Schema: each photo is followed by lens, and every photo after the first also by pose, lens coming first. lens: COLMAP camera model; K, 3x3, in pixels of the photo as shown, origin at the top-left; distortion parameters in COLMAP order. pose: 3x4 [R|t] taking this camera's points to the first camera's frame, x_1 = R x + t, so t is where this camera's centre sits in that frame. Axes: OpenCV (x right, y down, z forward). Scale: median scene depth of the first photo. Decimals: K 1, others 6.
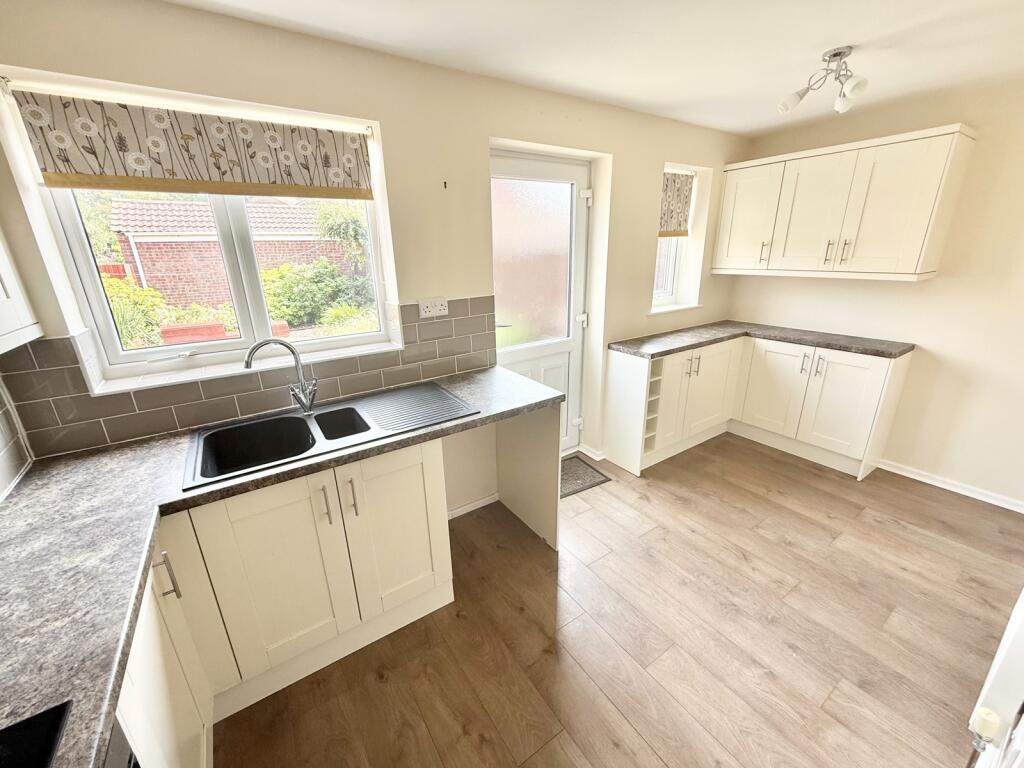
lens RADIAL K [[408.0, 0, 511.1], [0, 408.0, 382.6], [0, 0, 1]] dist [-0.001528, -0.000689]
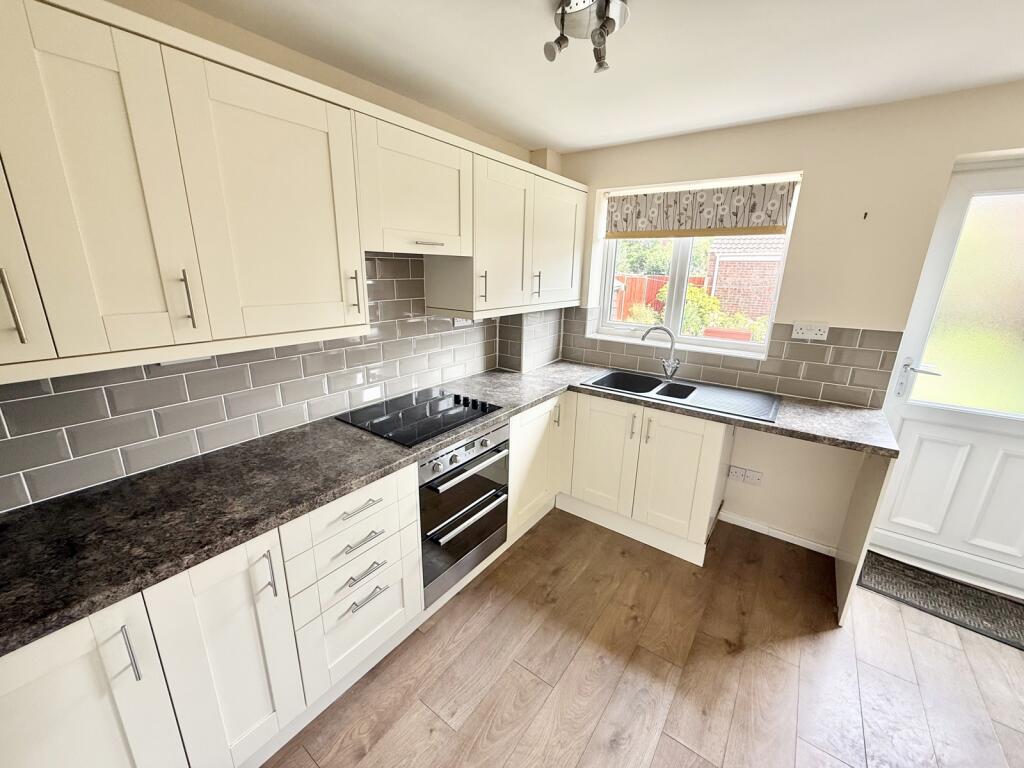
lens RADIAL K [[408.0, 0, 509.6], [0, 408.0, 383.9], [0, 0, 1]] dist [-0.001528, -0.000689]
pose [[0.336980, 0.284224, -0.897586, 0.677238], [-0.318143, 0.931644, 0.175569, 0.009098], [0.886132, 0.226398, 0.404370, -0.114742]]
